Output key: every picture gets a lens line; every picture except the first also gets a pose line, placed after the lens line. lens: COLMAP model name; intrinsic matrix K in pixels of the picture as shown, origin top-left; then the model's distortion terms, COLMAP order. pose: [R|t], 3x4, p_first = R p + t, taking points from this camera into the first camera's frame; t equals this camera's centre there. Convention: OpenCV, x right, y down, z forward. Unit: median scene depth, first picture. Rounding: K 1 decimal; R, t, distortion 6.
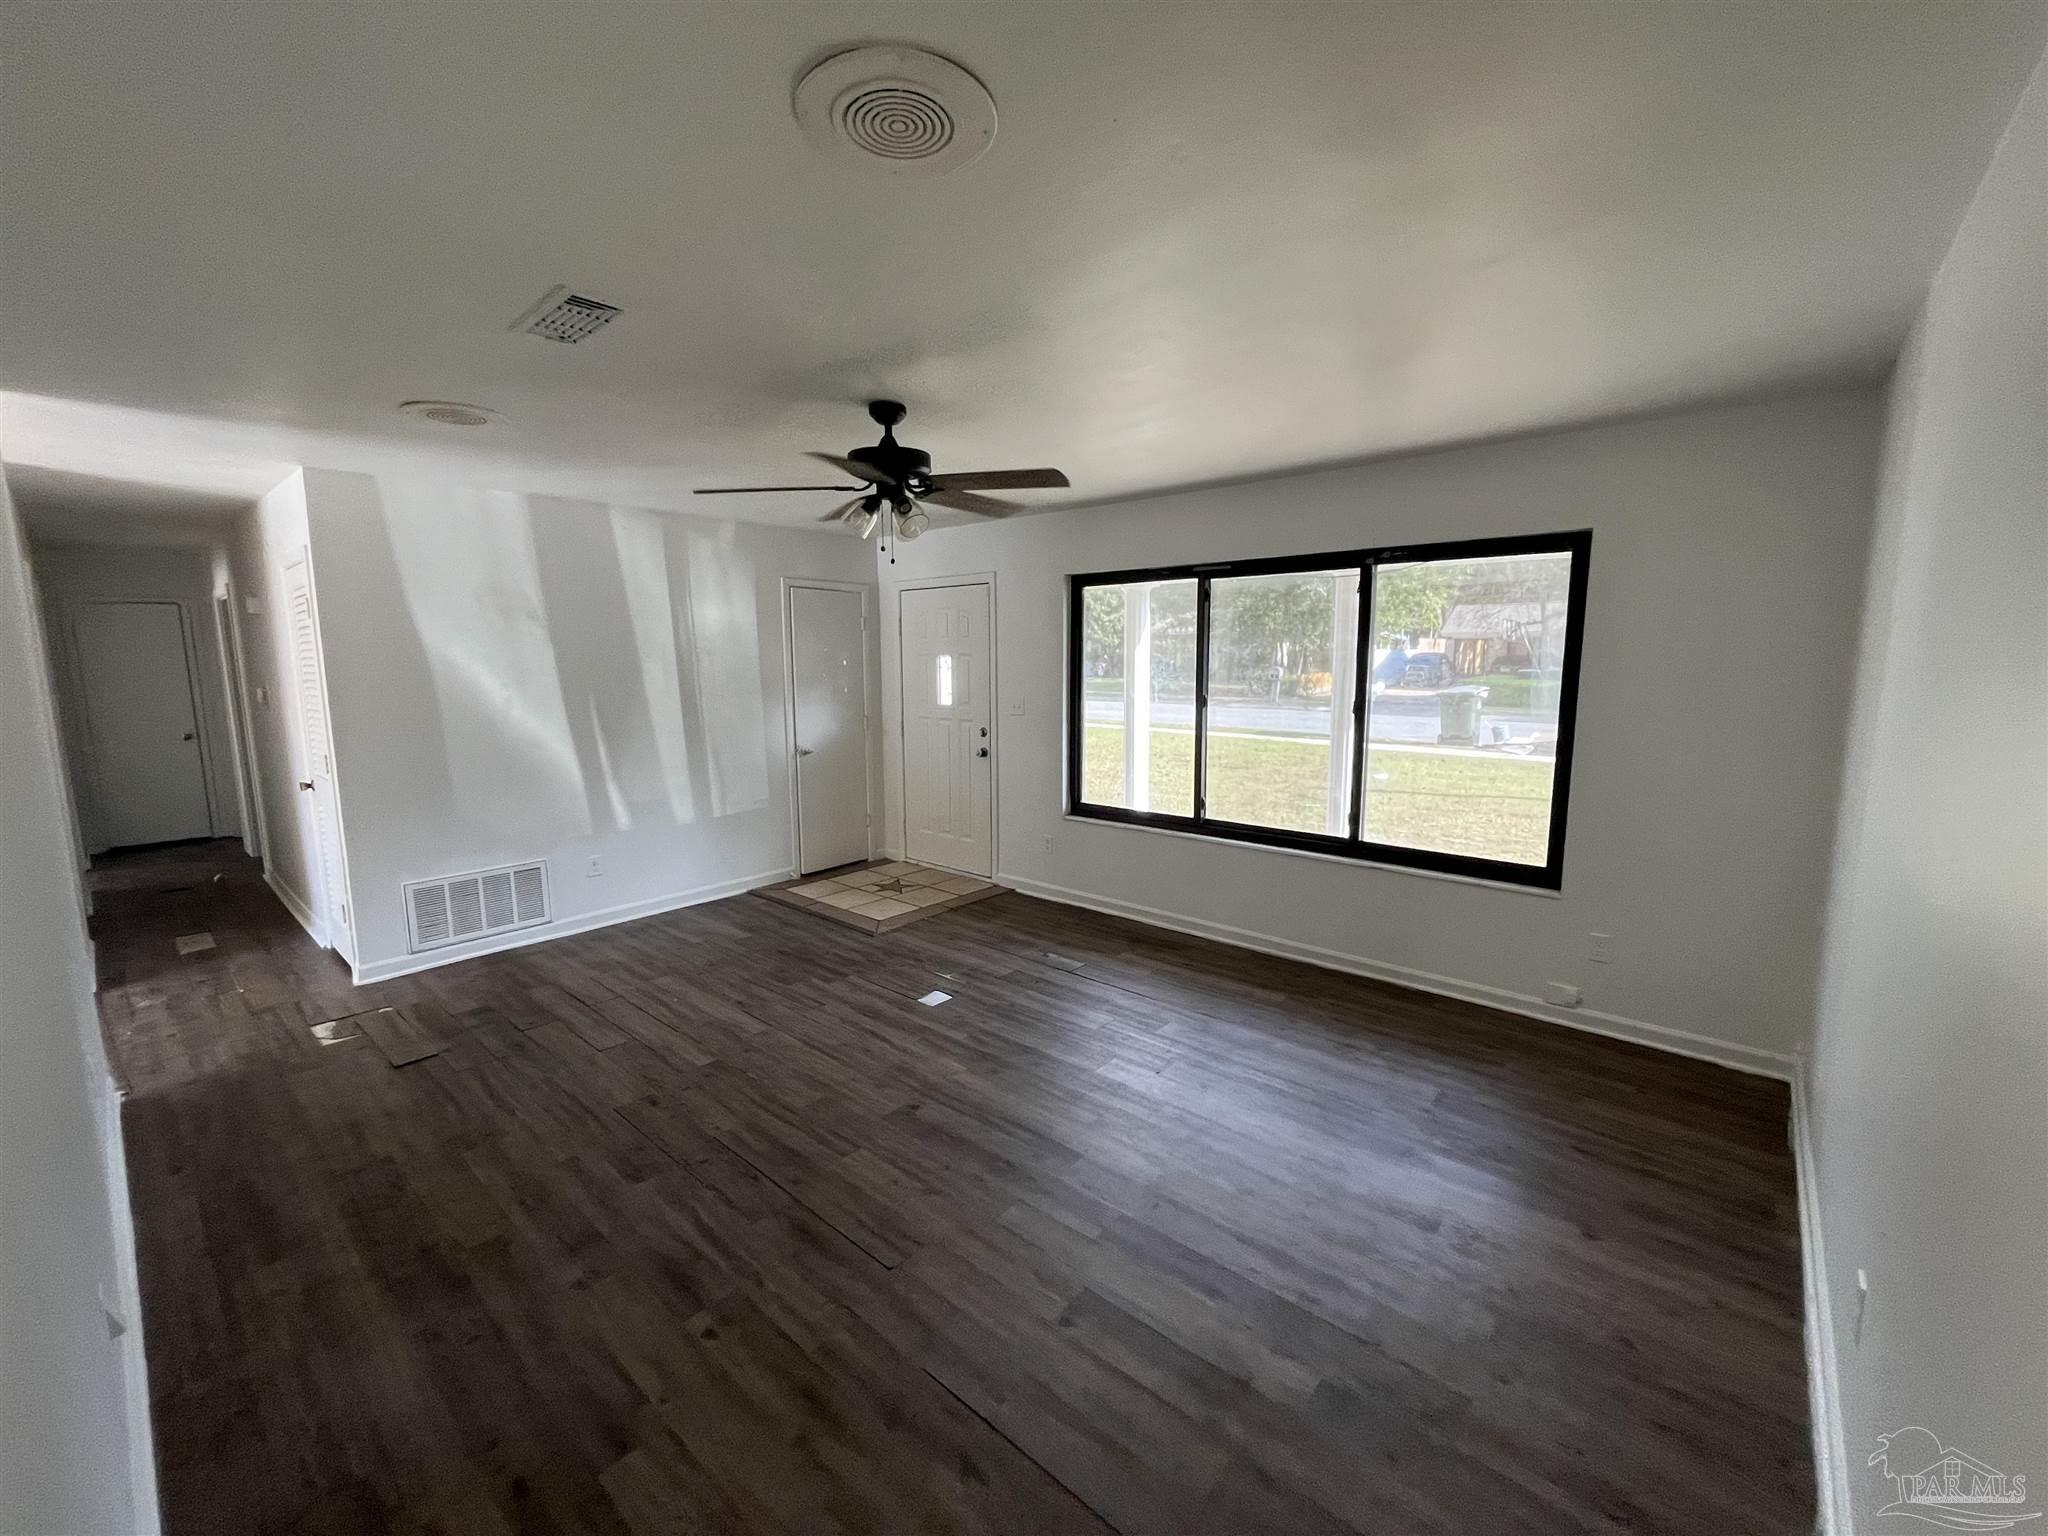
lens RADIAL K [[828.2, 0, 1024.0], [0, 828.2, 768.0], [0, 0, 1]] dist [-0.002985, 0.000172]
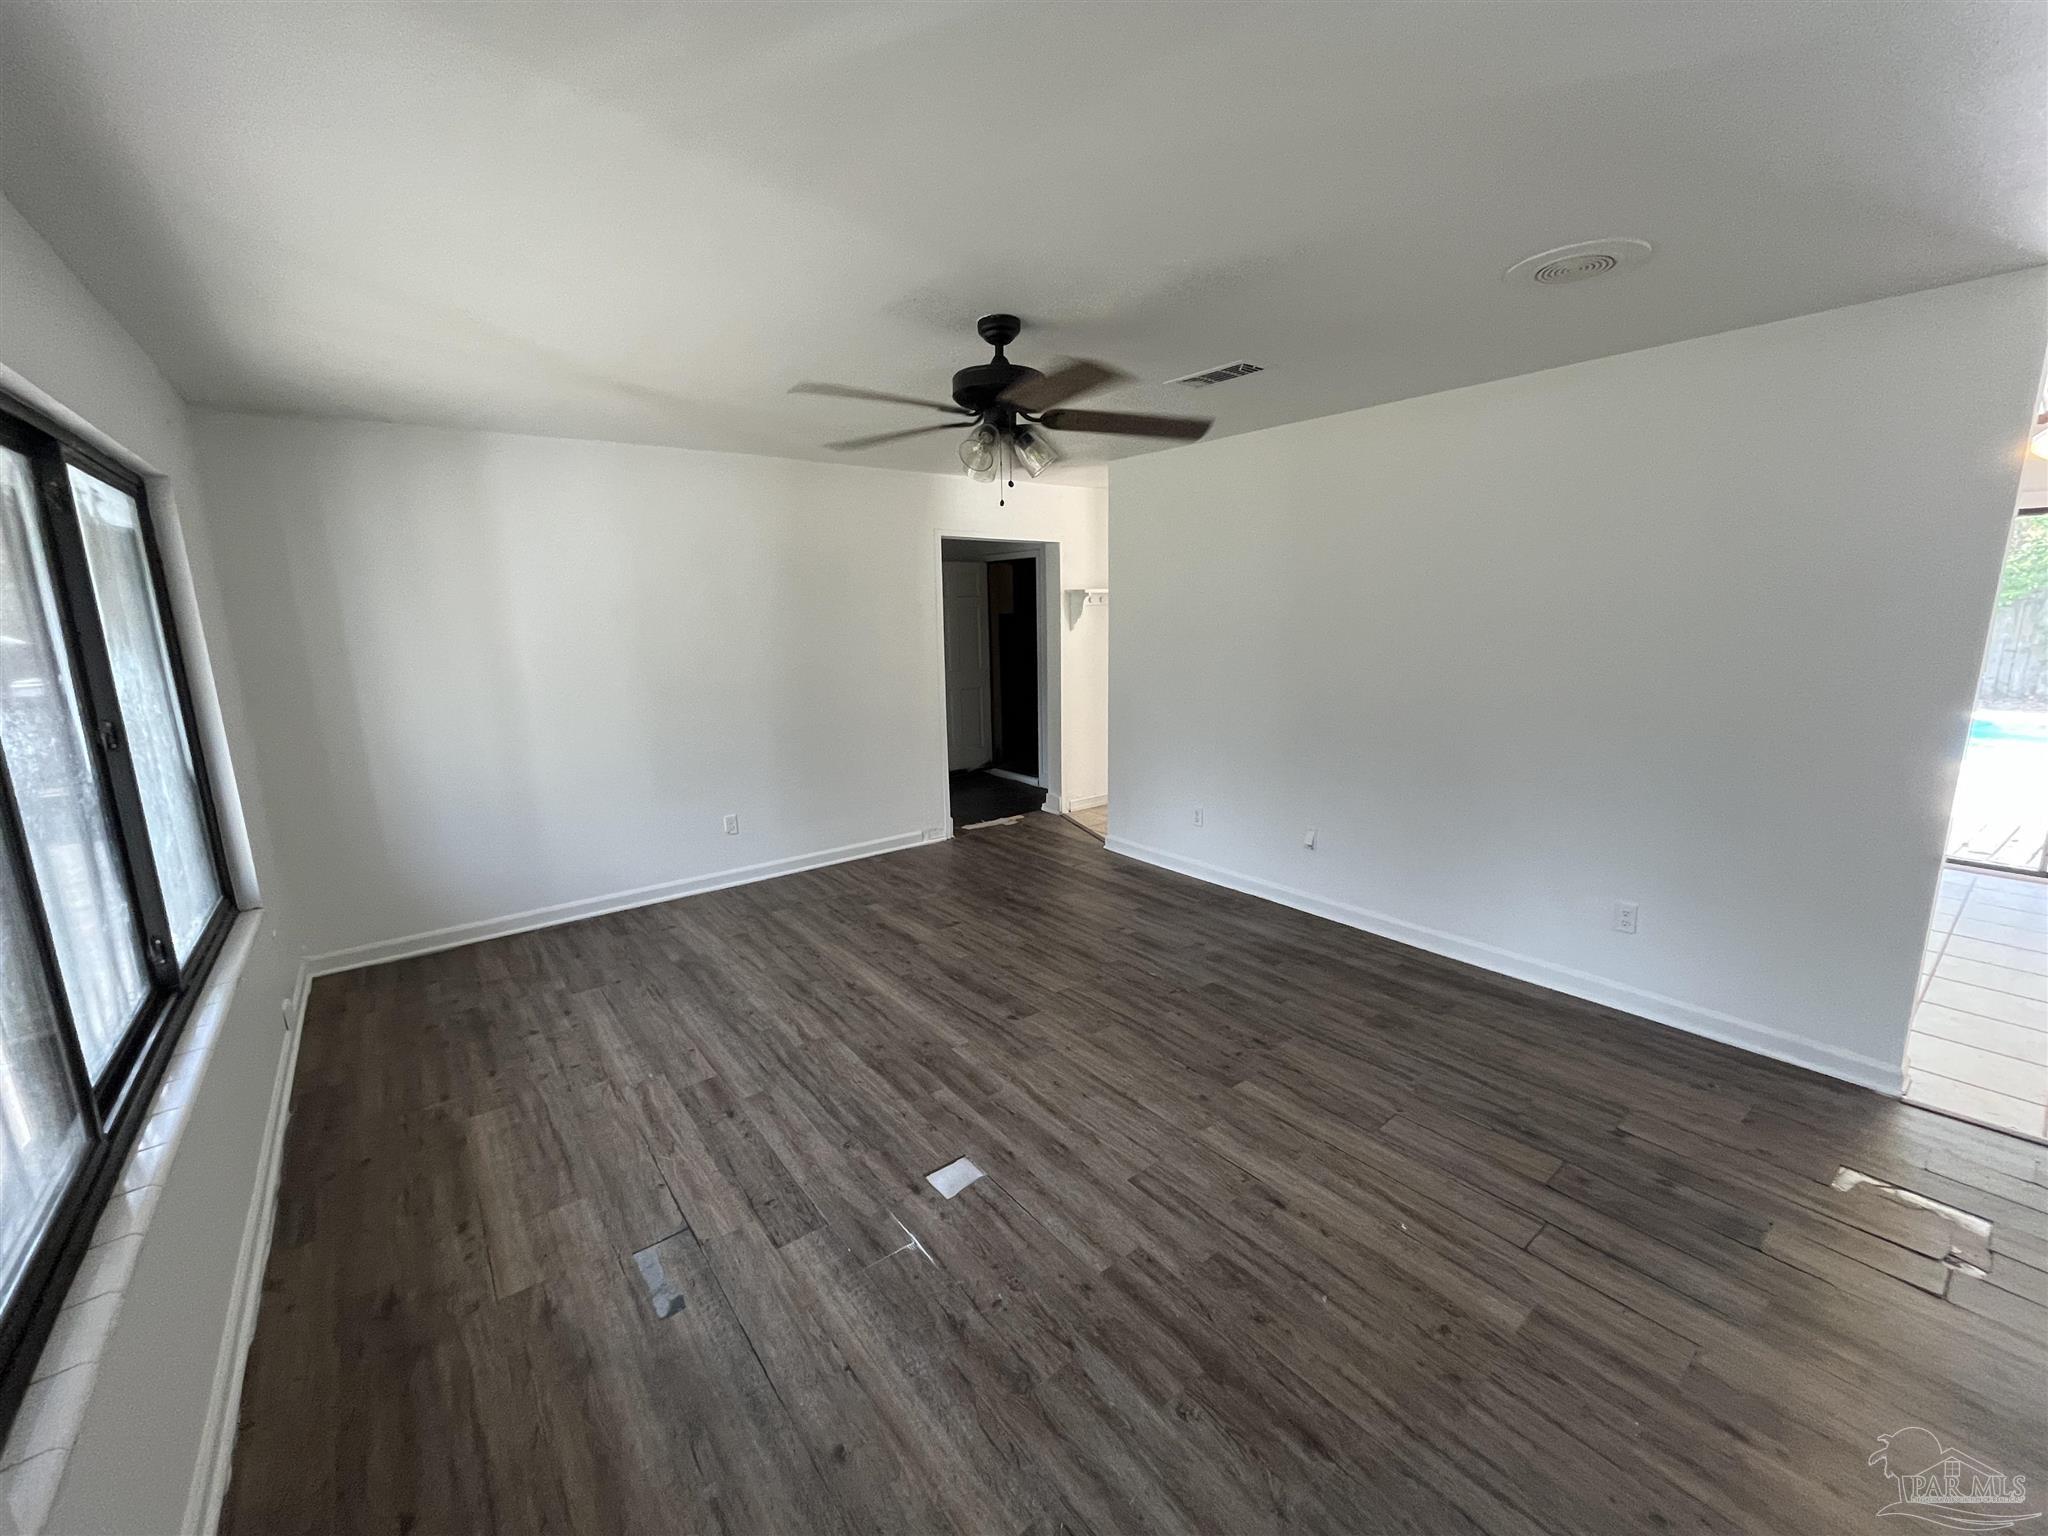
lens RADIAL K [[828.2, 0, 1024.0], [0, 828.2, 768.0], [0, 0, 1]] dist [-0.002985, 0.000172]
pose [[-0.981598, -0.012812, 0.190529, -0.278084], [0.050390, 0.945003, 0.323156, -0.210349], [-0.184191, 0.326810, -0.926968, 1.496849]]
